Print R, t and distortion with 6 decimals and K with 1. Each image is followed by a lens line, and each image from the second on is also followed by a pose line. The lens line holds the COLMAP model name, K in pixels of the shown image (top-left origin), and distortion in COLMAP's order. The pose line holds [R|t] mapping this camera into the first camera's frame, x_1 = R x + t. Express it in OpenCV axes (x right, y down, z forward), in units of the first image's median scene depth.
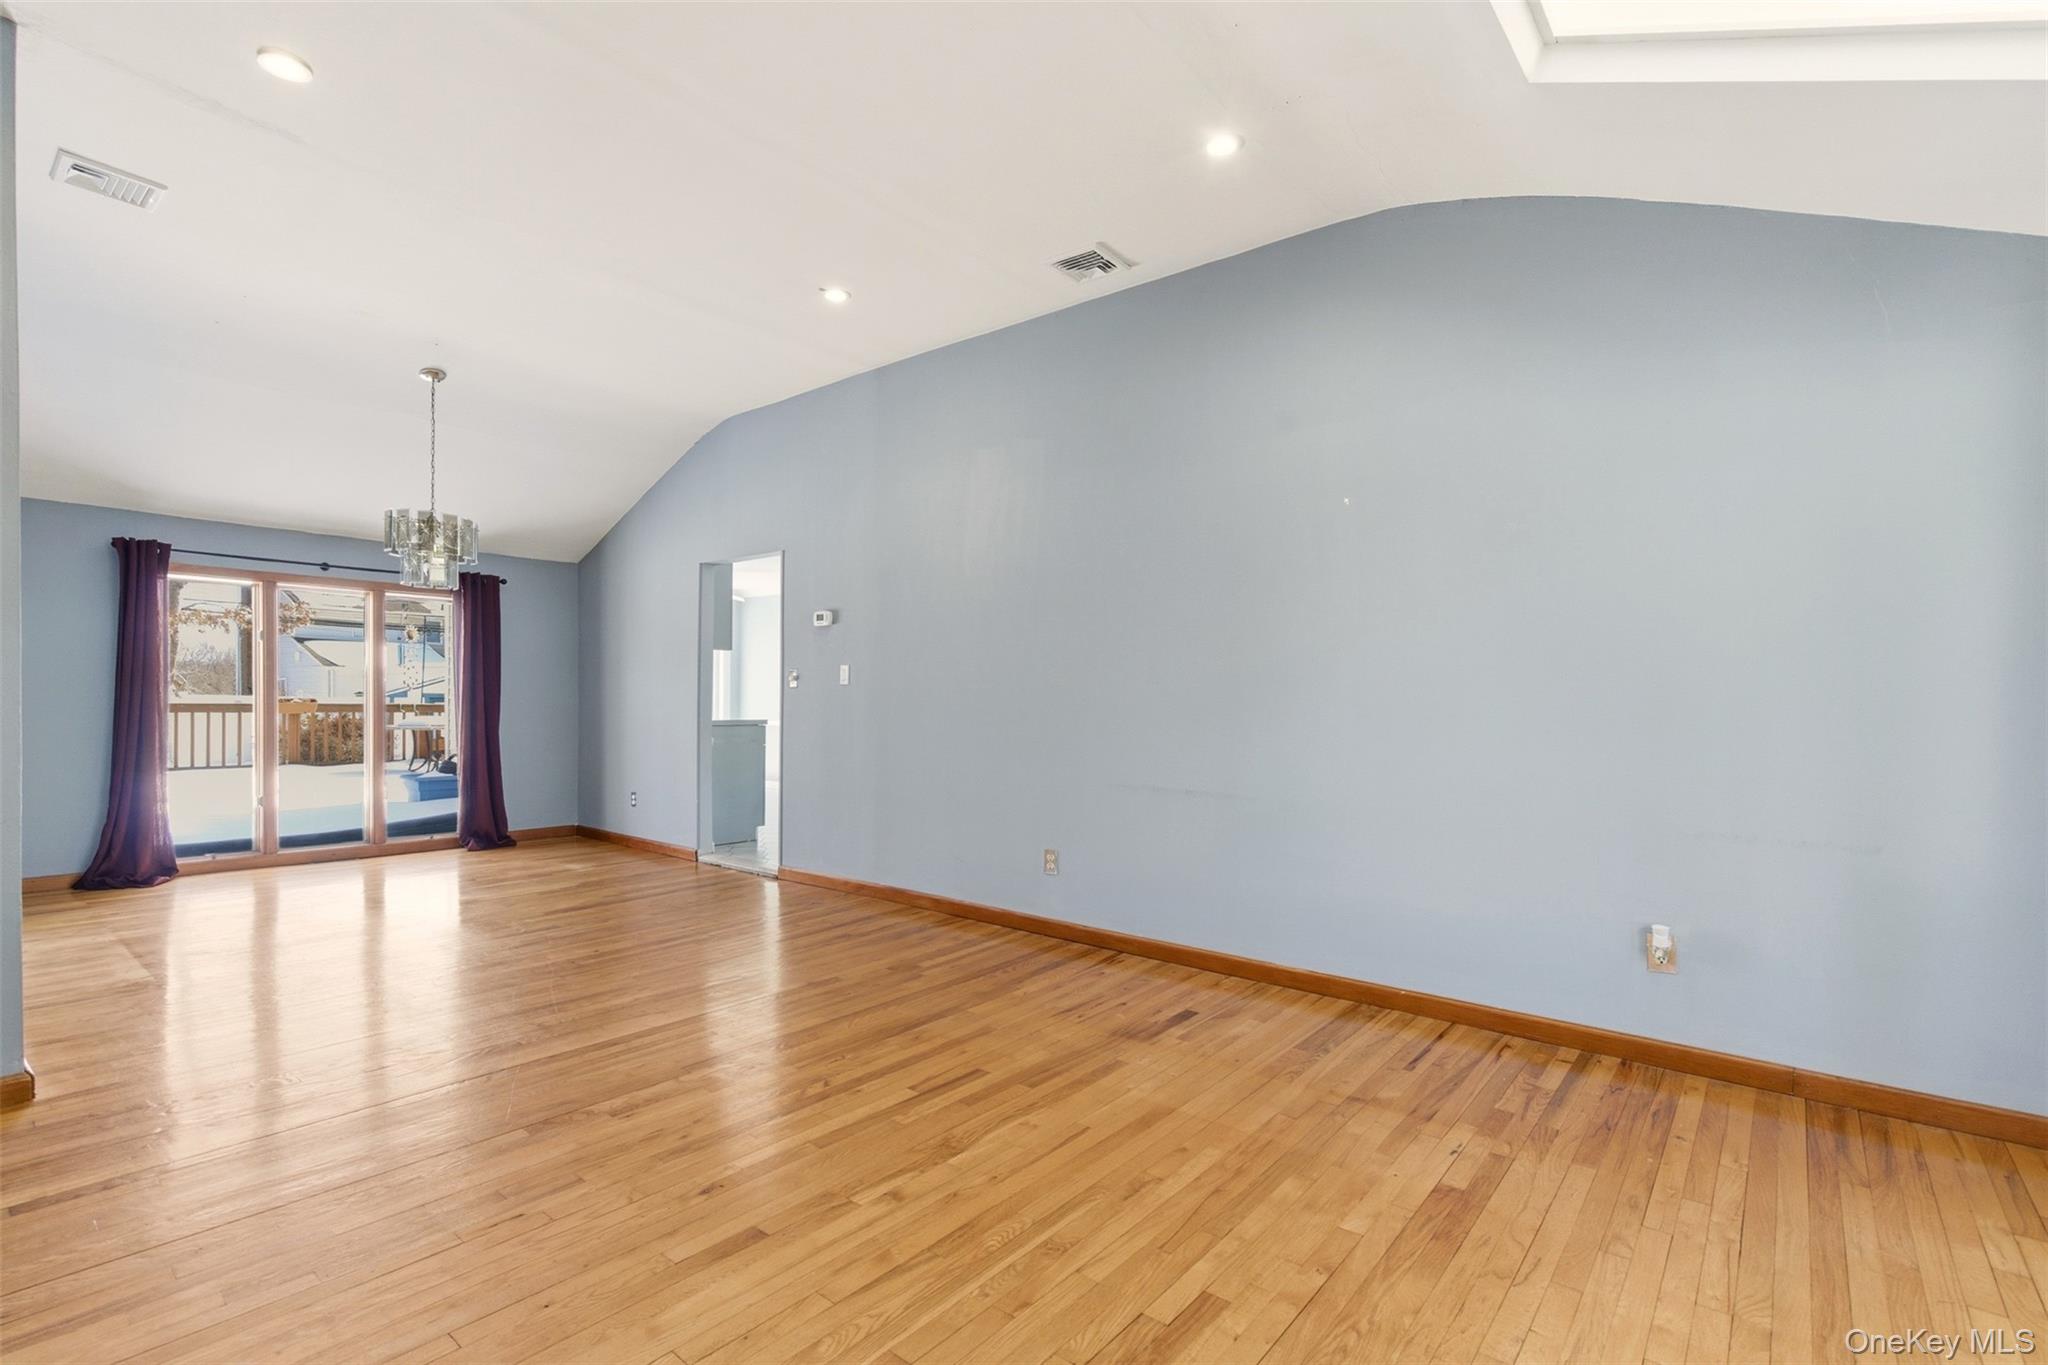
lens RADIAL K [[939.9, 0, 1018.7], [0, 939.9, 691.6], [0, 0, 1]] dist [0.004398, -0.000867]
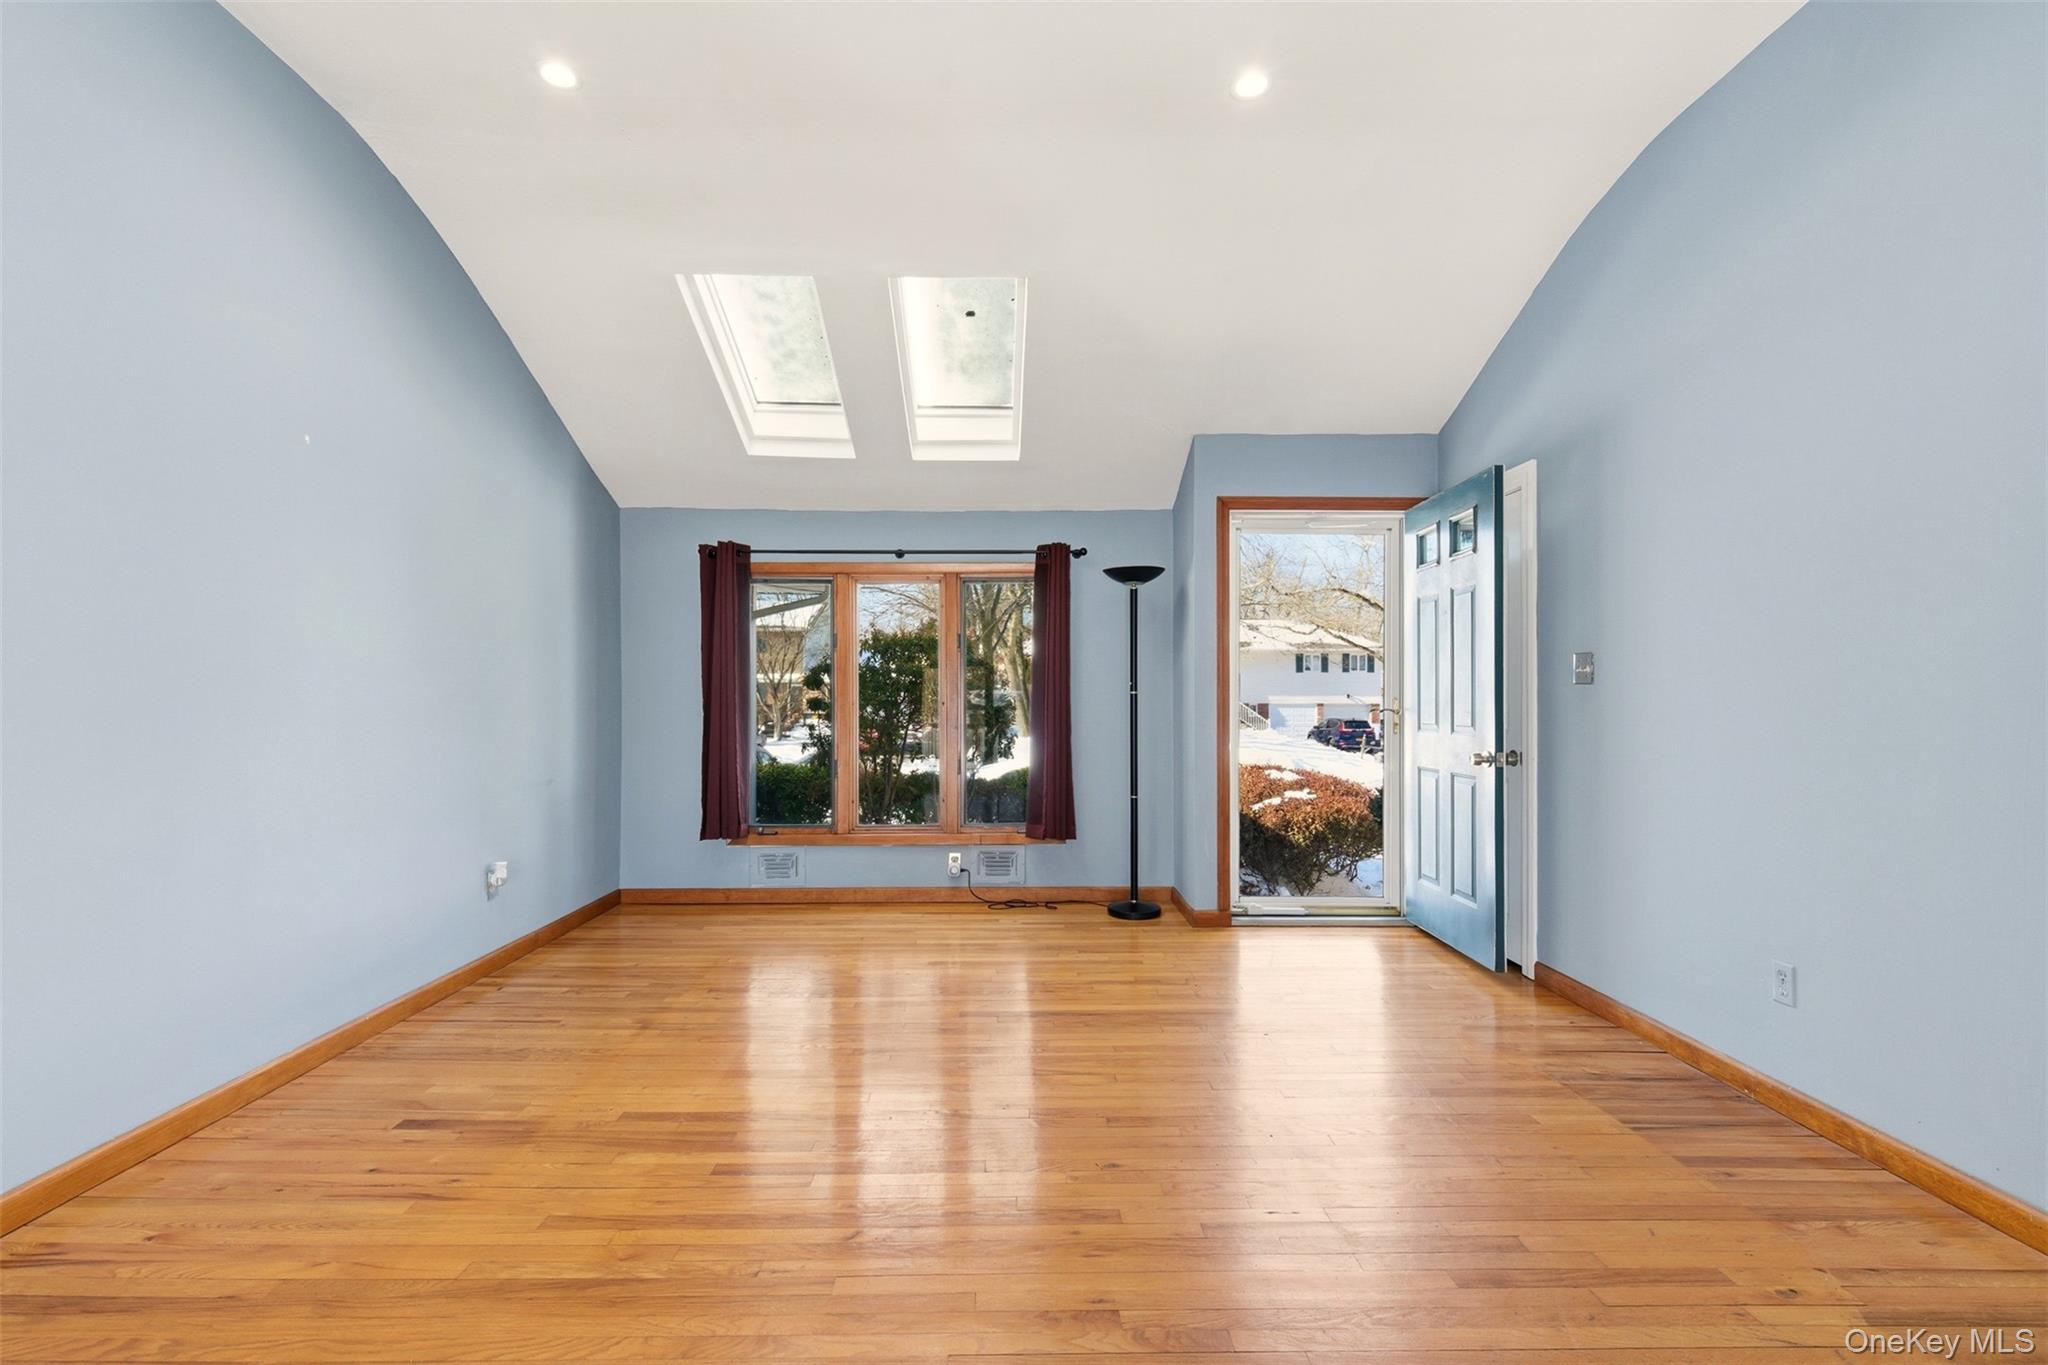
lens RADIAL K [[939.9, 0, 1018.7], [0, 939.9, 691.6], [0, 0, 1]] dist [0.004398, -0.000867]
pose [[-0.639058, -0.009947, 0.769095, -0.396197], [-0.015138, 0.999885, 0.000353, 0.000864], [-0.769010, -0.011417, -0.639135, 0.650838]]
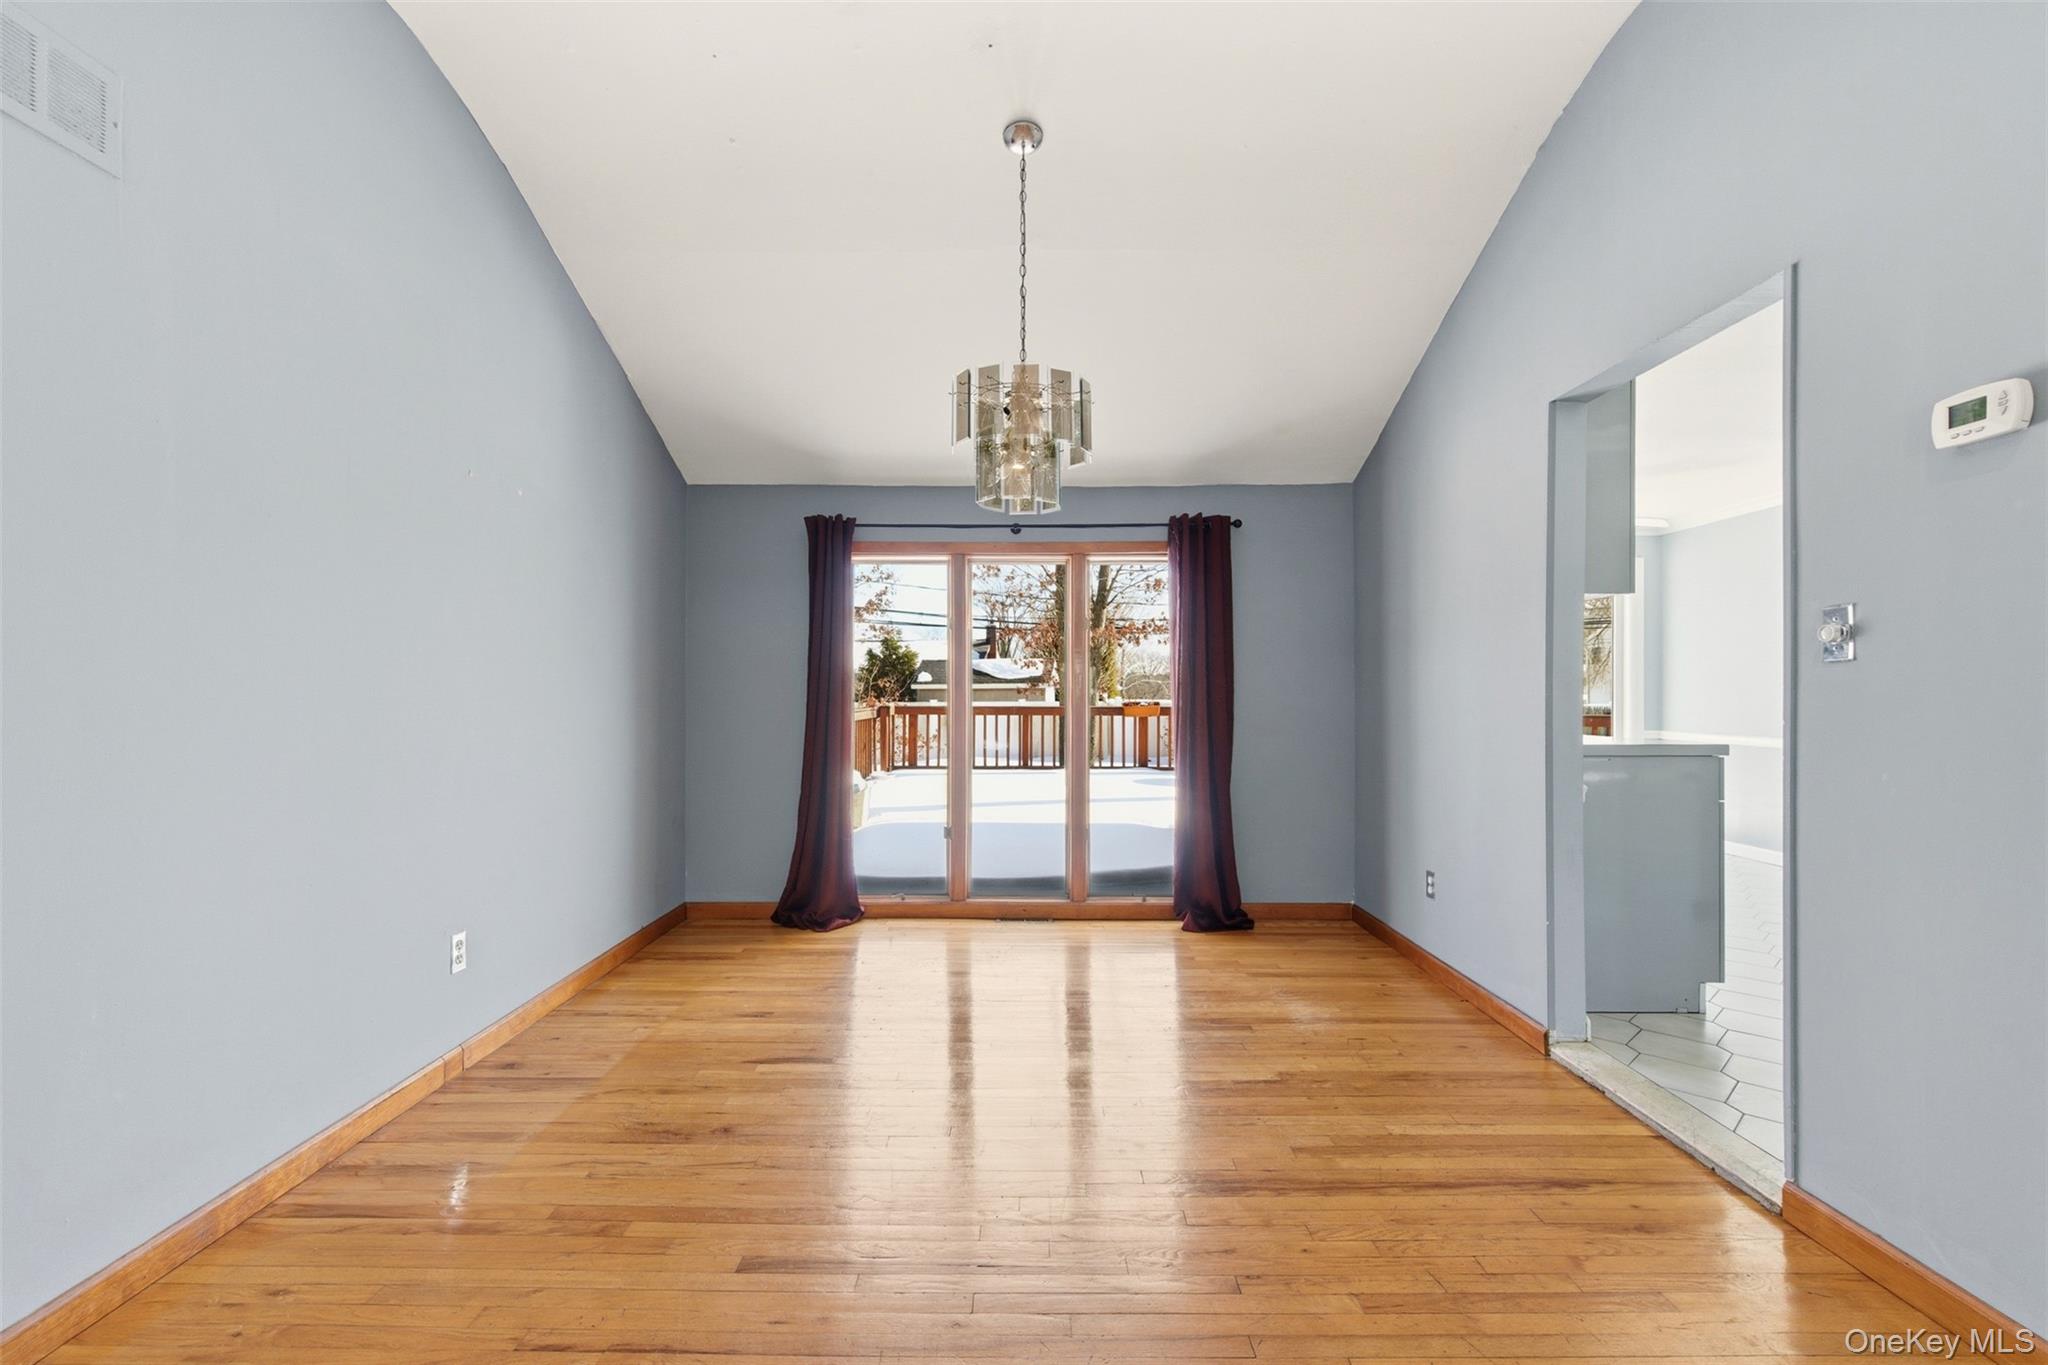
lens RADIAL K [[927.3, 0, 1015.2], [0, 927.3, 699.3], [0, 0, 1]] dist [0.001611, -0.000616]
pose [[0.623481, -0.007592, -0.781802, -0.164028], [0.012077, 0.999927, -0.000080, 0.005513], [0.781745, -0.009392, 0.623527, 0.566012]]
